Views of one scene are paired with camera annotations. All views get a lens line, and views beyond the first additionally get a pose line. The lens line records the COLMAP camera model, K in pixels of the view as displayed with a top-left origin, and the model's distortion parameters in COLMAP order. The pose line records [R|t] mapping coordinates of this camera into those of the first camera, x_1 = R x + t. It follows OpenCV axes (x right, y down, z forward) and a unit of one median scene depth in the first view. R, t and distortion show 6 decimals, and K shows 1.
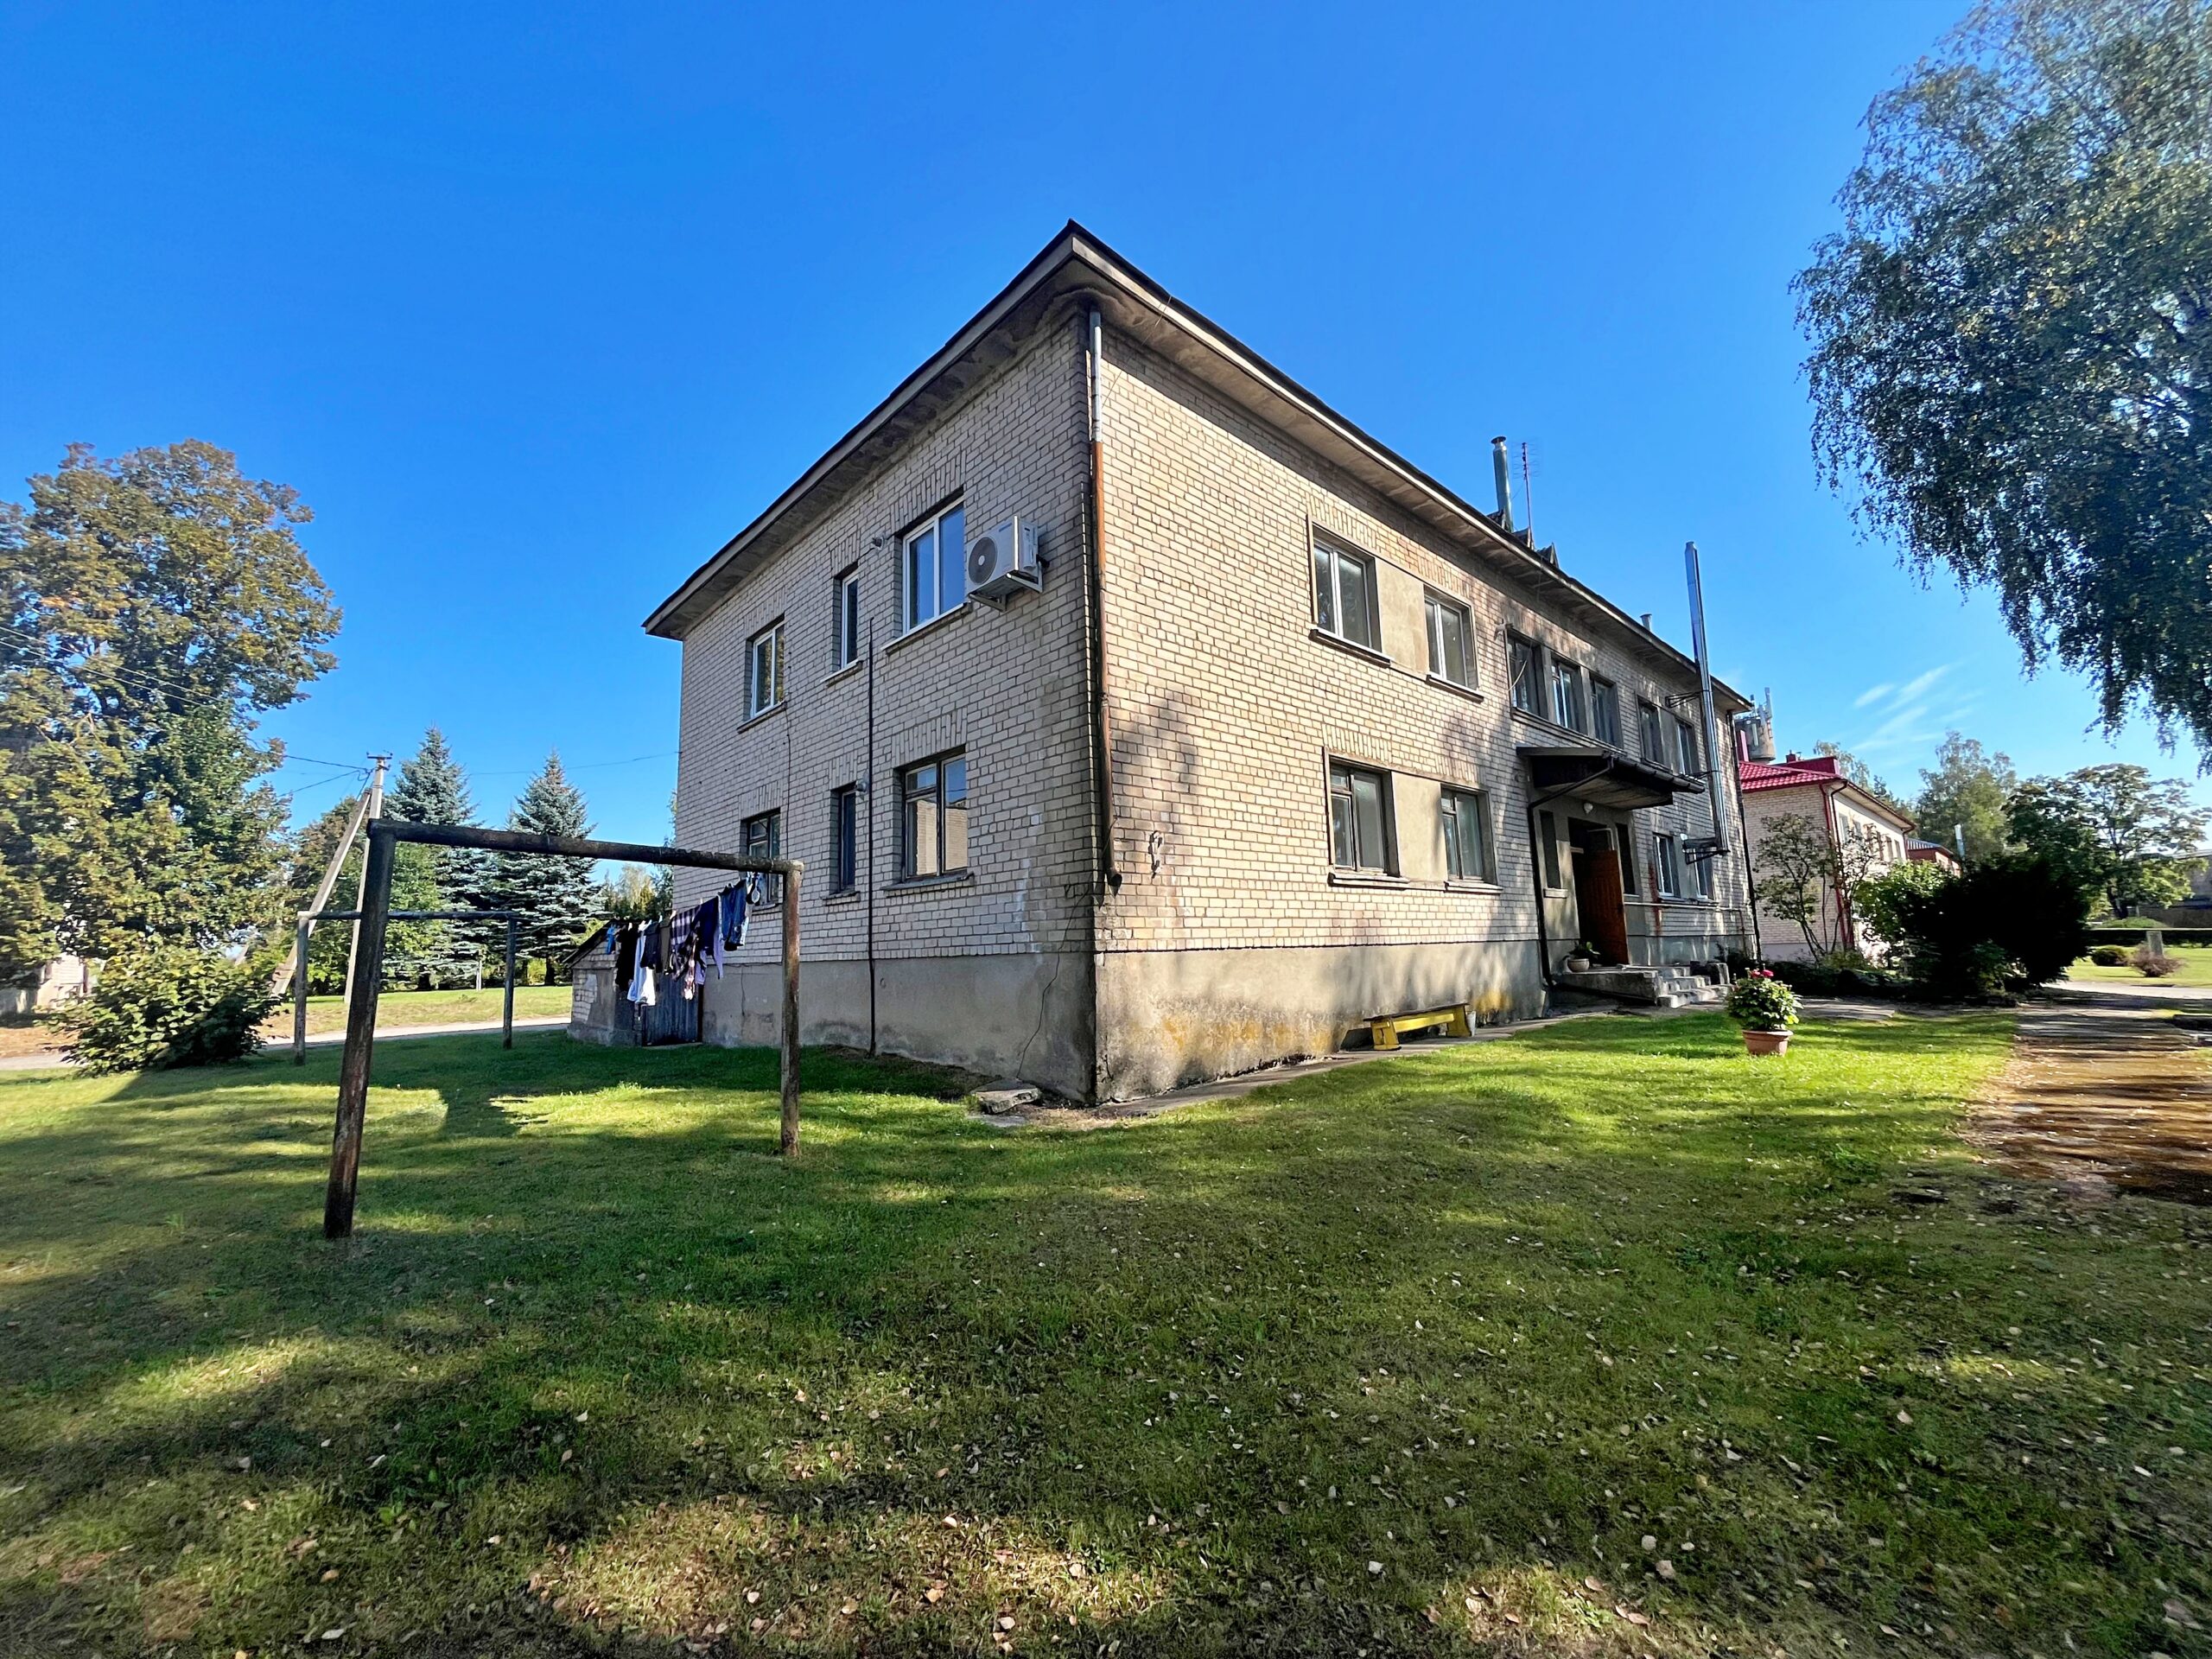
lens RADIAL K [[890.1, 0, 1096.2], [0, 890.1, 827.3], [0, 0, 1]] dist [-0.003497, -0.000409]
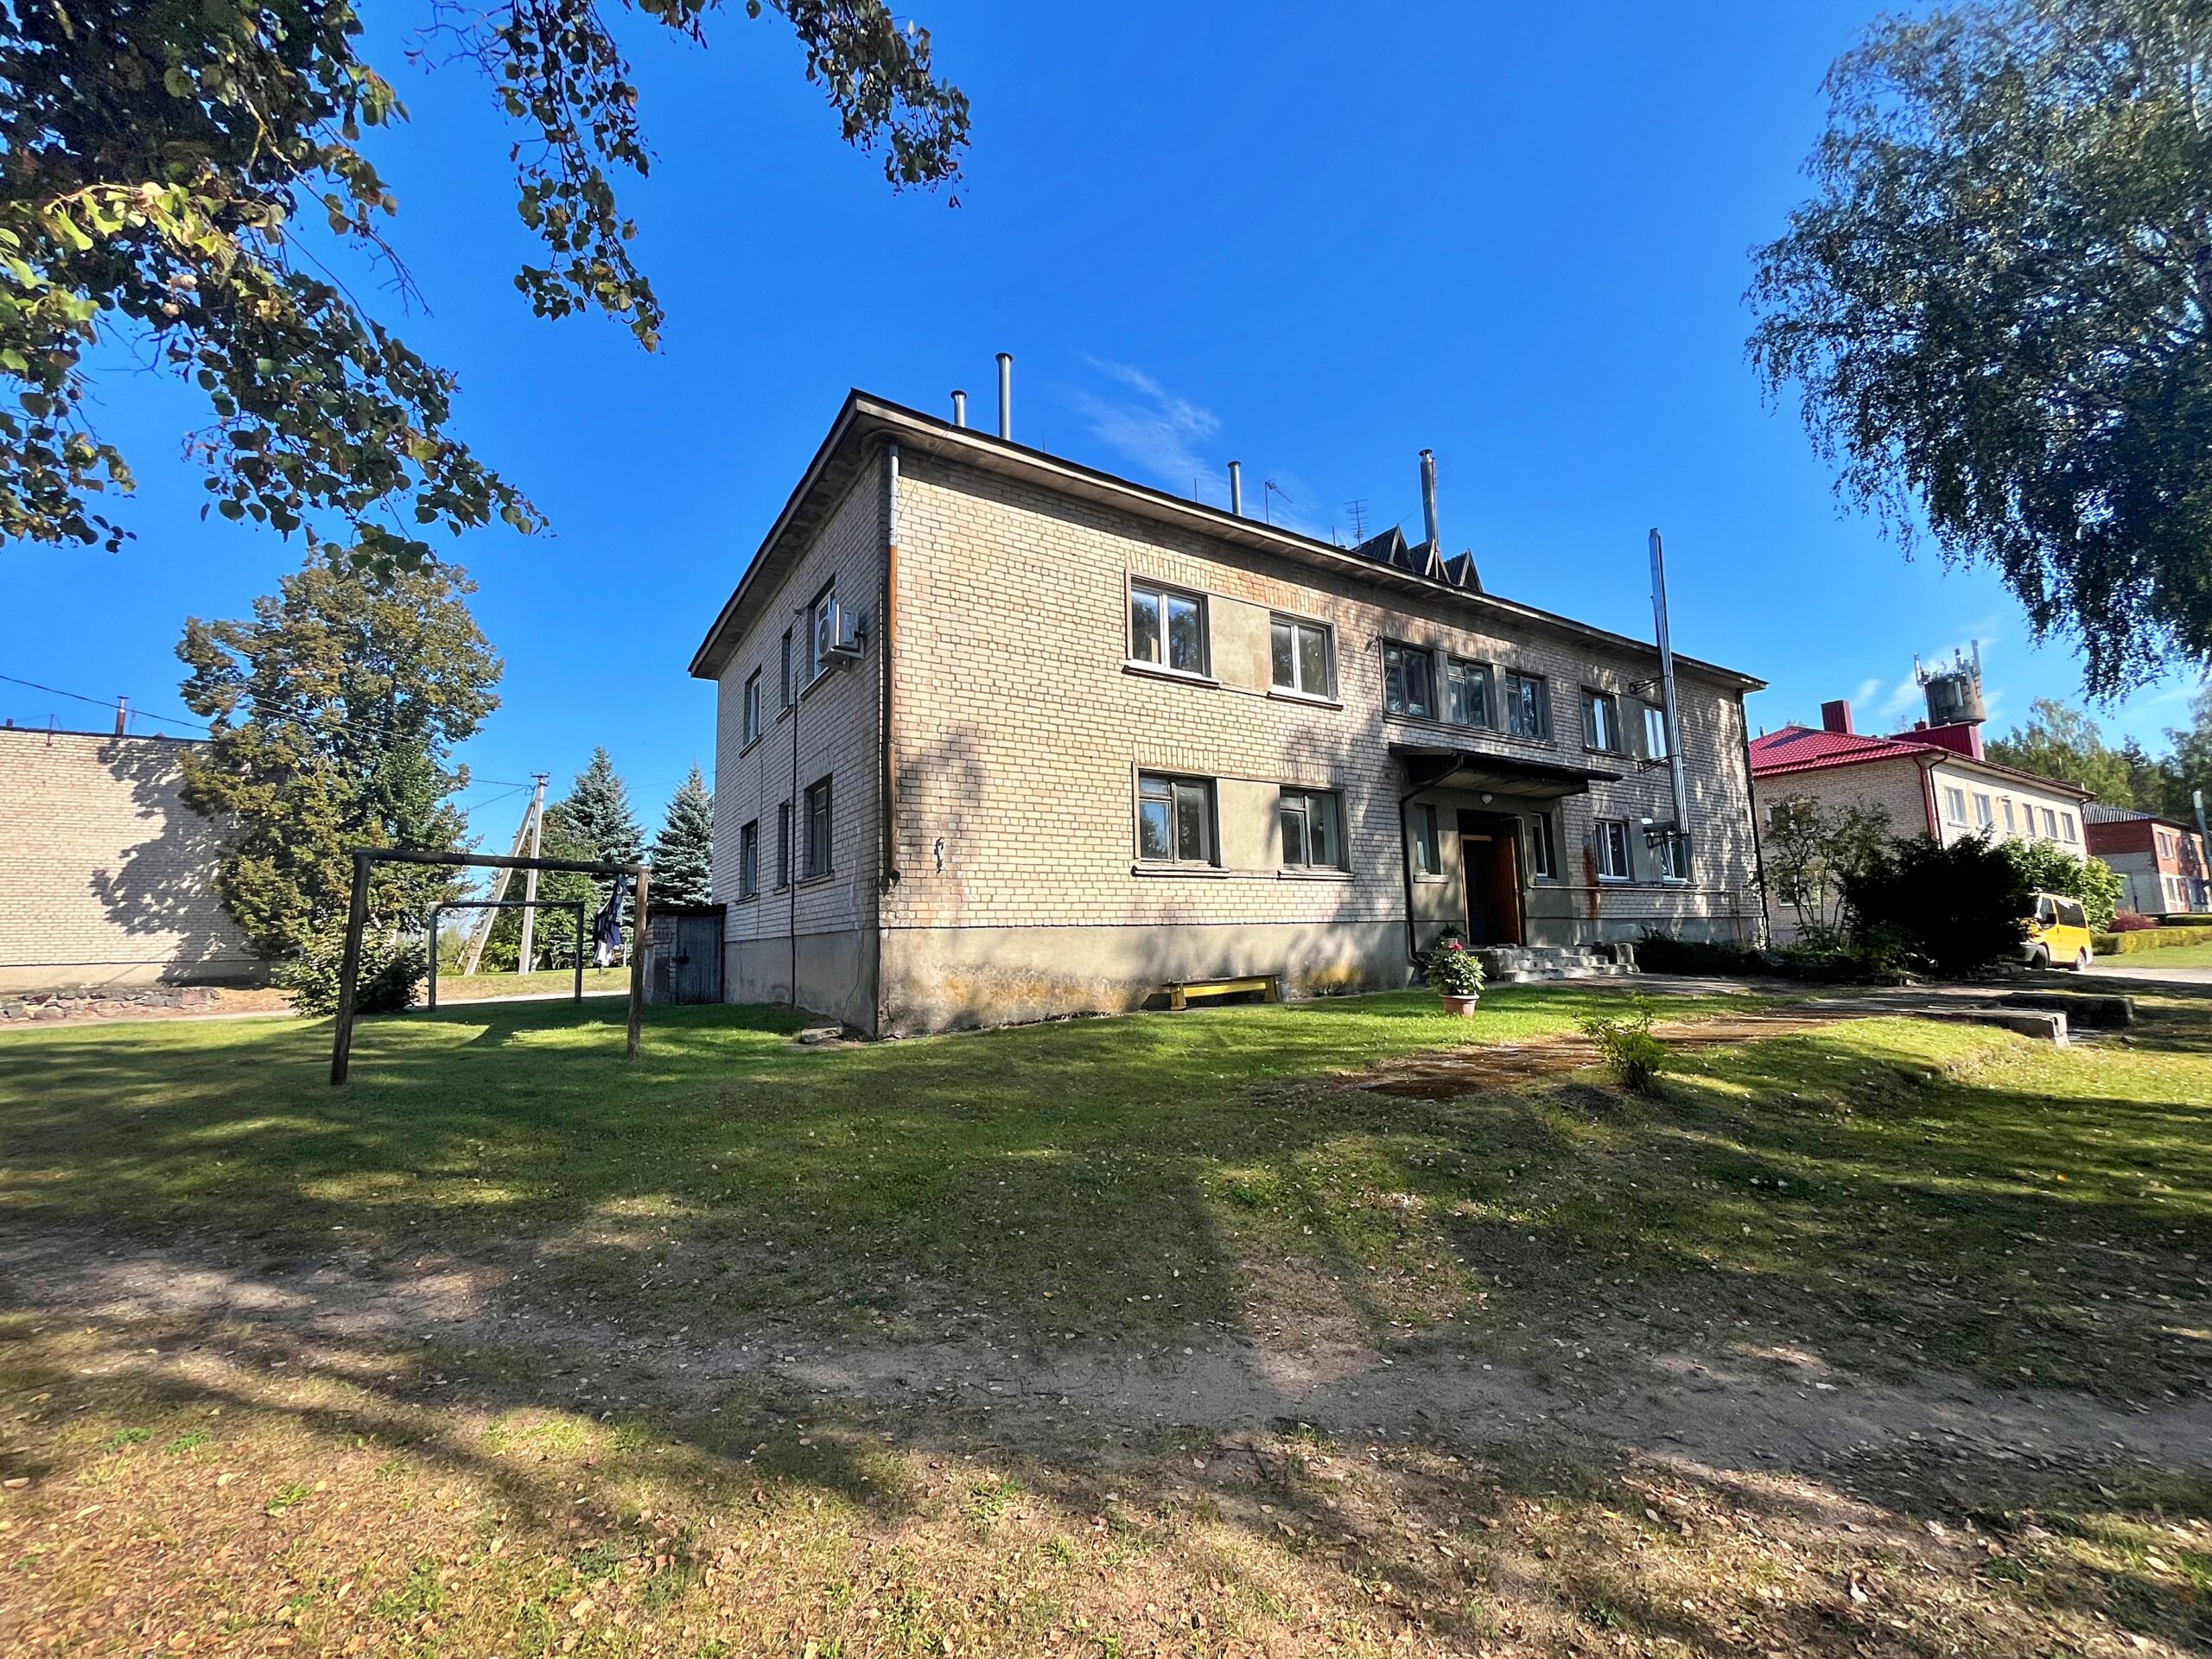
lens RADIAL K [[890.1, 0, 1095.2], [0, 890.1, 827.3], [0, 0, 1]] dist [-0.003497, -0.000409]
pose [[0.985029, -0.019769, -0.171249, 0.305568], [0.022342, 0.999664, 0.013111, -0.013539], [0.170933, -0.016741, 0.985140, -0.154943]]
